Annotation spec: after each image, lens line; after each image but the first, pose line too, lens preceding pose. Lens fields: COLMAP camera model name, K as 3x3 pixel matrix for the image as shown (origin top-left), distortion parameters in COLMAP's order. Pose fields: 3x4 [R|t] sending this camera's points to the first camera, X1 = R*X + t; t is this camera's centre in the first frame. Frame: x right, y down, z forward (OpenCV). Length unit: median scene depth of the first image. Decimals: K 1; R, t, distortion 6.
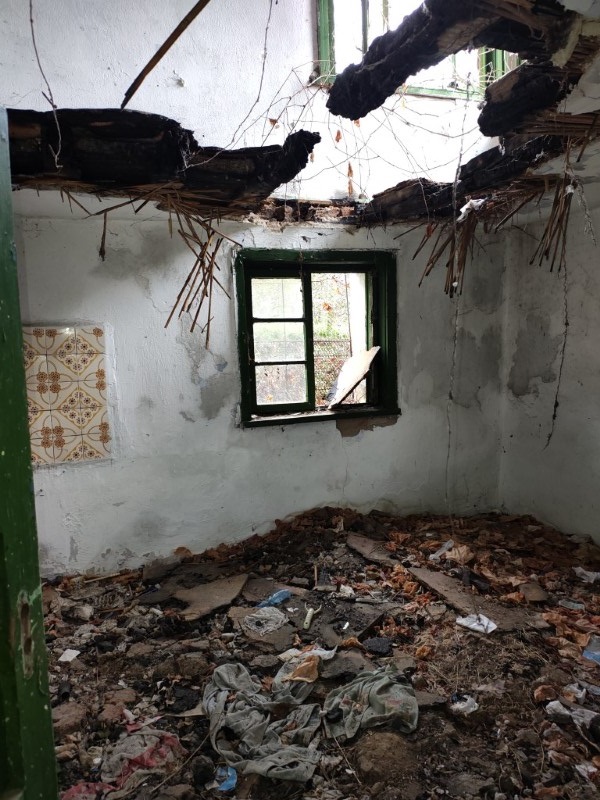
lens RADIAL K [[589.0, 0, 300.1], [0, 589.0, 396.7], [0, 0, 1]] dist [0.071658, -0.115769]
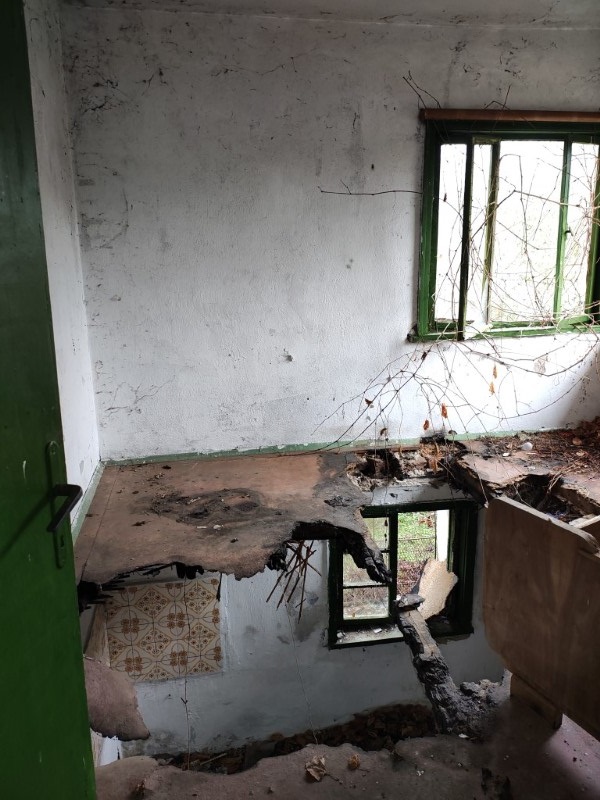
lens RADIAL K [[589.0, 0, 300.1], [0, 589.0, 396.7], [0, 0, 1]] dist [0.071658, -0.115769]
pose [[0.980782, 0.065017, -0.183956, 0.036201], [-0.040665, 0.990256, 0.133186, -0.700186], [0.190823, -0.123146, 0.973869, -0.122048]]
